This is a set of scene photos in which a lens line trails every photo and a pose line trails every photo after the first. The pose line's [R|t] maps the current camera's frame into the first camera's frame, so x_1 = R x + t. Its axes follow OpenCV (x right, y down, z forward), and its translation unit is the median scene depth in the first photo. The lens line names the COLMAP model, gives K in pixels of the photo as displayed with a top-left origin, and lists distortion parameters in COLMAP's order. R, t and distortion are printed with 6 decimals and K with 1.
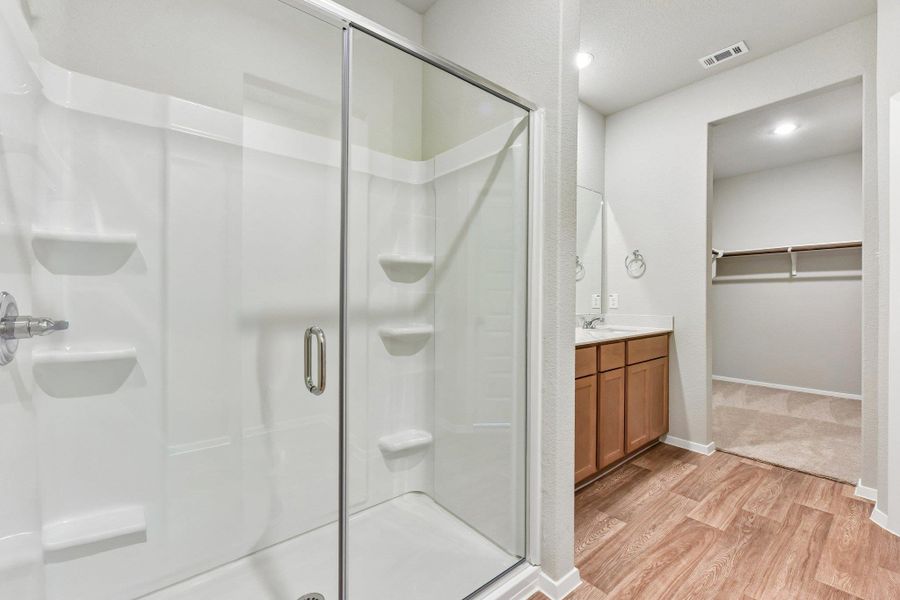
lens RADIAL K [[388.8, 0, 444.4], [0, 388.8, 303.8], [0, 0, 1]] dist [0.000977, -0.002229]
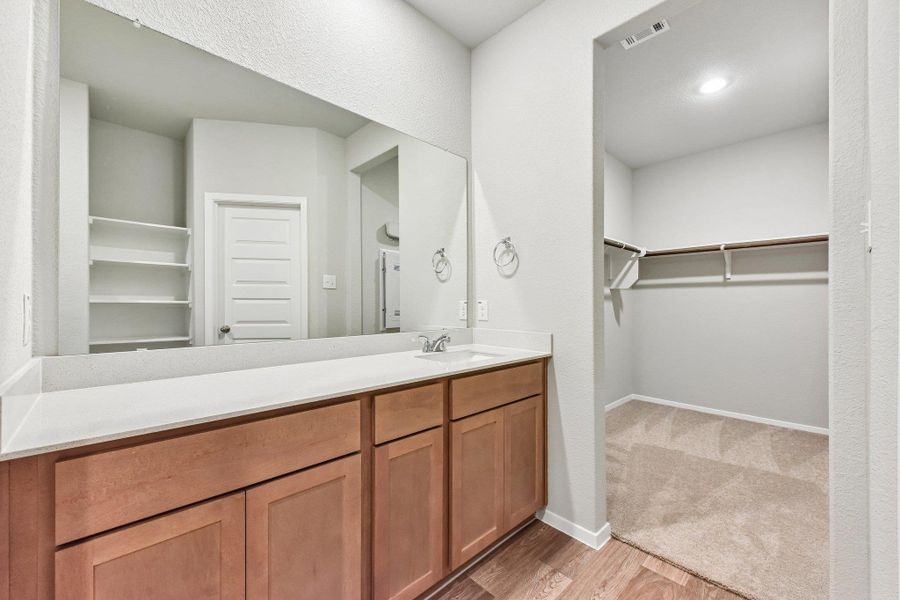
lens RADIAL K [[357.7, 0, 453.6], [0, 357.7, 303.4], [0, 0, 1]] dist [-0.001945, -0.000231]
pose [[0.997950, 0.002990, 0.063921, 0.364364], [-0.002129, 0.999906, -0.013538, -0.011201], [-0.063955, 0.013374, 0.997863, 0.377933]]
